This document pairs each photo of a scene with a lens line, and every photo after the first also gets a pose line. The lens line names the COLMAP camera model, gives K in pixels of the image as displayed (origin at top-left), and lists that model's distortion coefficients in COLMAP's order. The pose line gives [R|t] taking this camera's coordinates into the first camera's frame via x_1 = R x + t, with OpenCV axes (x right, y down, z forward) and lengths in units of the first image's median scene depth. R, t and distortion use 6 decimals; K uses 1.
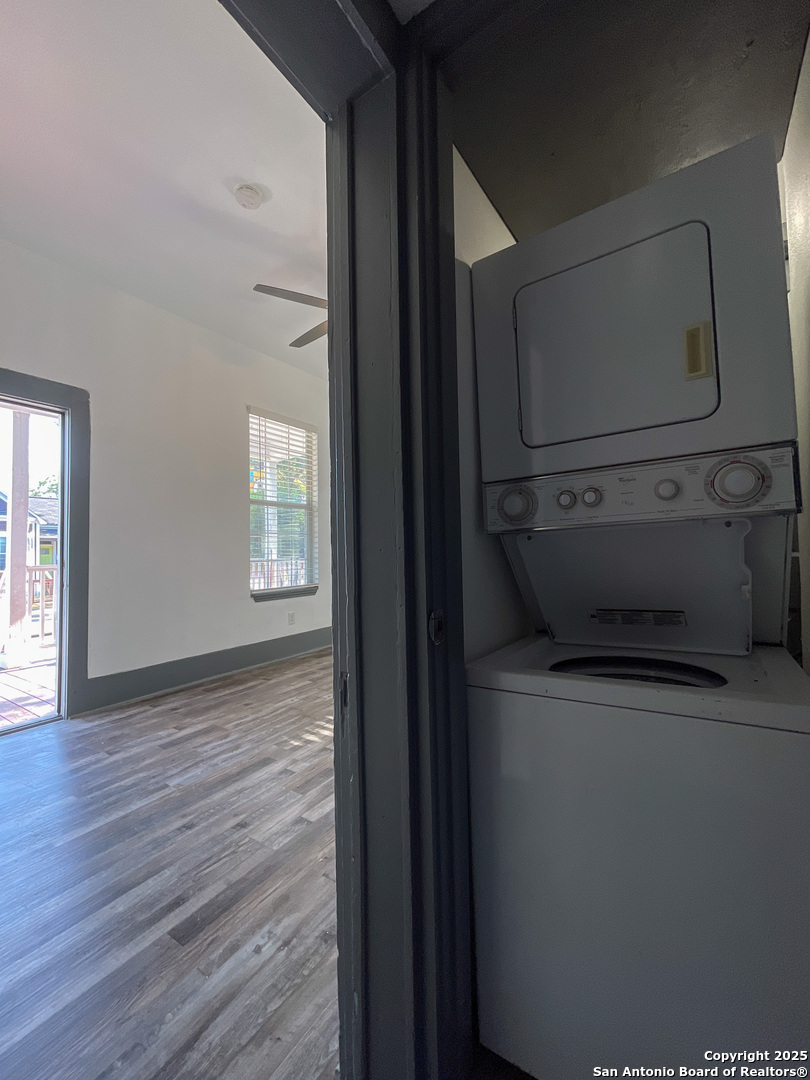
lens RADIAL K [[436.9, 0, 404.1], [0, 436.9, 546.7], [0, 0, 1]] dist [-0.004636, 0.001262]
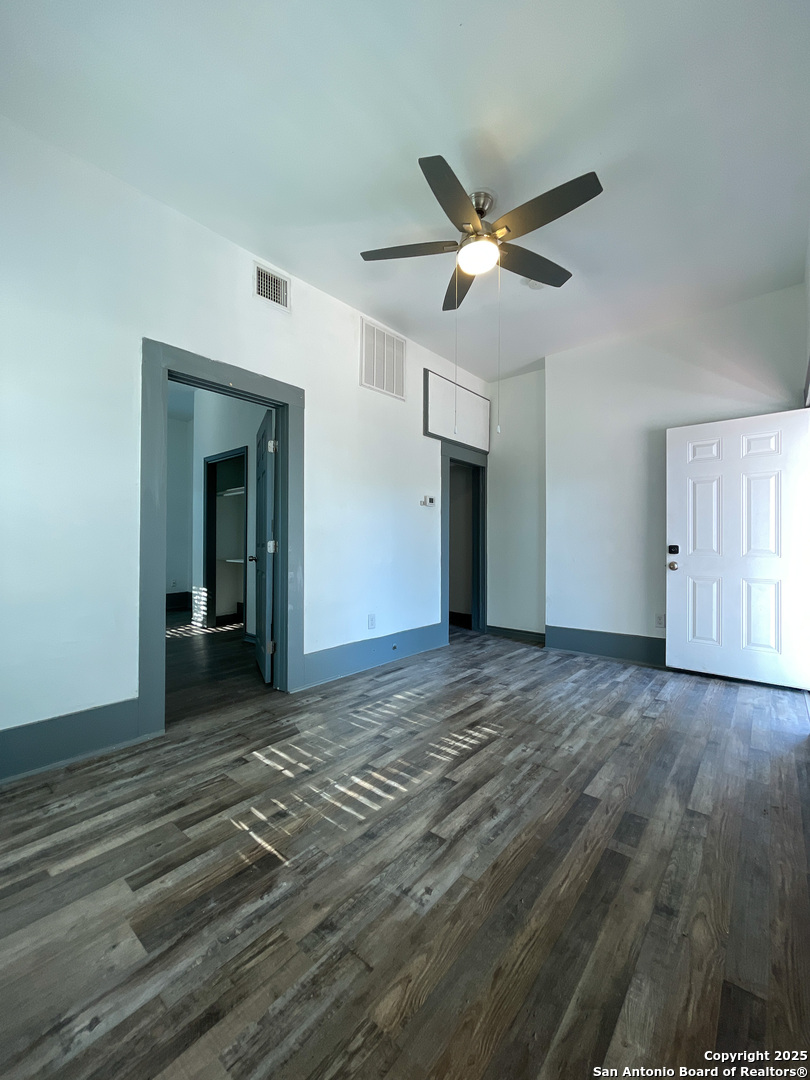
lens RADIAL K [[436.9, 0, 408.0], [0, 436.9, 541.0], [0, 0, 1]] dist [-0.004636, 0.001262]
pose [[-0.993771, 0.013485, 0.110621, -0.082390], [0.011871, 0.999813, -0.015240, 0.017612], [-0.110806, -0.013832, -0.993746, 2.054306]]
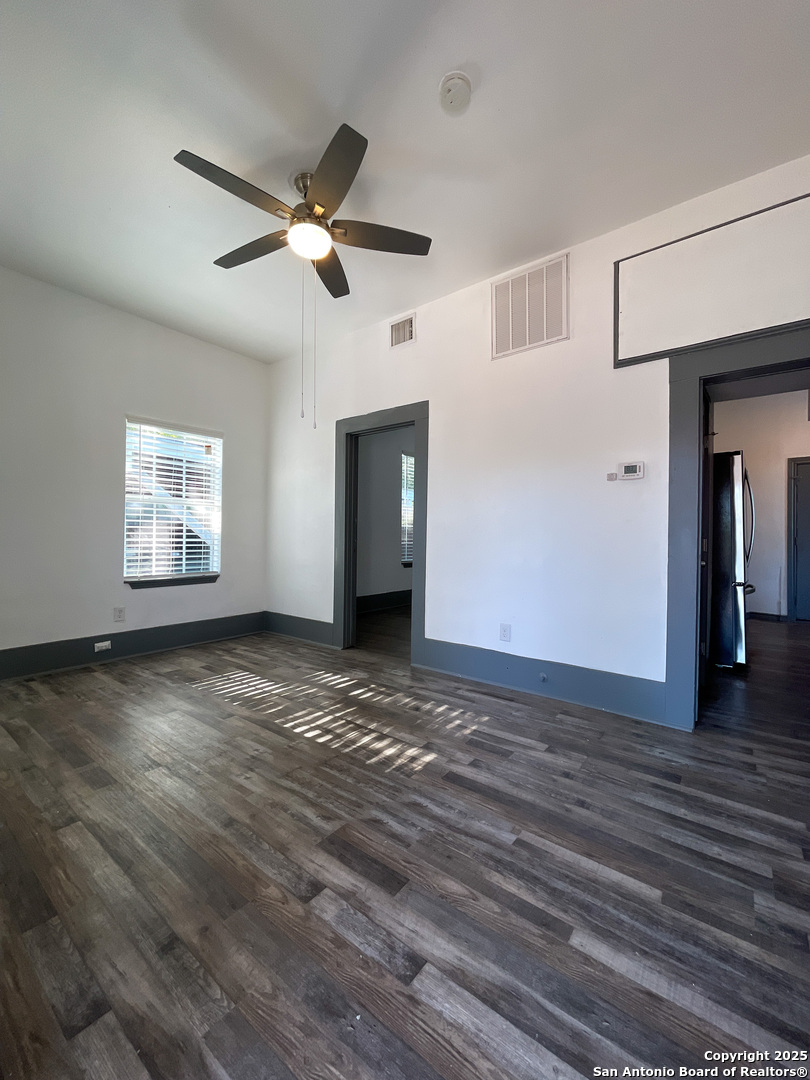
lens RADIAL K [[436.9, 0, 409.2], [0, 436.9, 540.6], [0, 0, 1]] dist [-0.004636, 0.001262]
pose [[0.067842, 0.010043, 0.997646, -0.998585], [-0.021142, 0.999739, -0.008627, 0.021422], [-0.997472, -0.020507, 0.068036, 0.862098]]
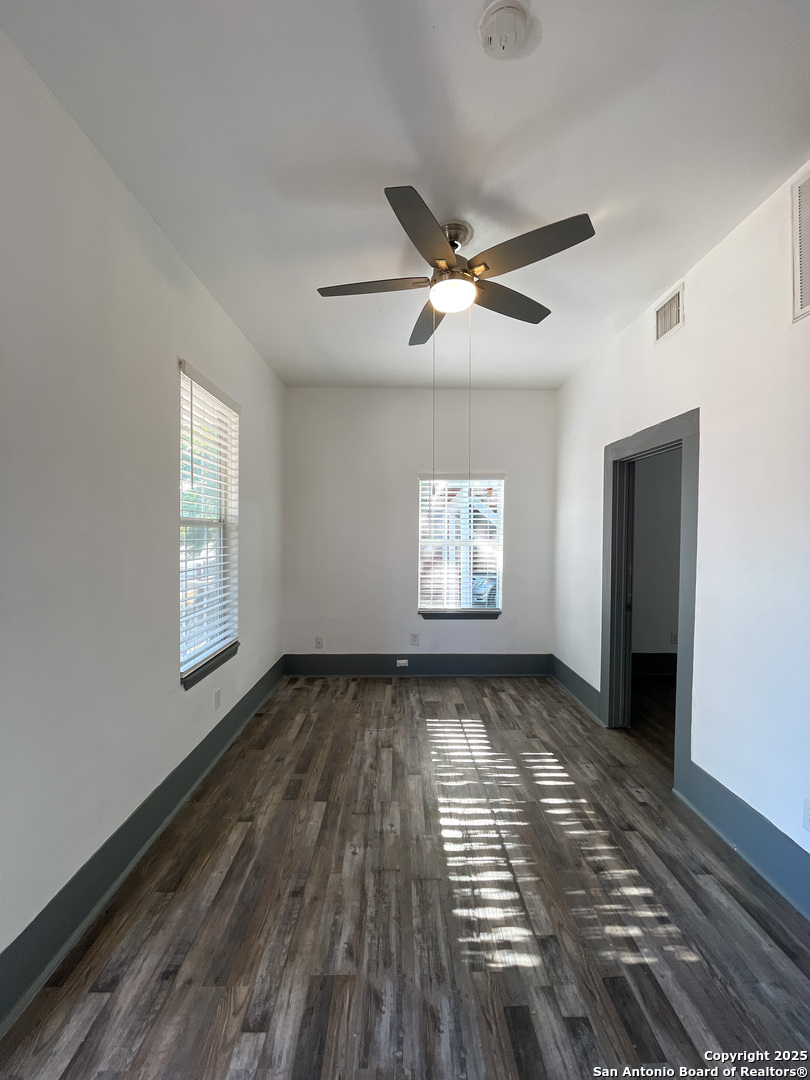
lens RADIAL K [[436.9, 0, 408.6], [0, 436.9, 539.6], [0, 0, 1]] dist [-0.004636, 0.001262]
pose [[0.820042, 0.012607, 0.572165, -0.660860], [-0.025912, 0.999550, 0.015115, -0.147700], [-0.571717, -0.027221, 0.819999, 0.507194]]
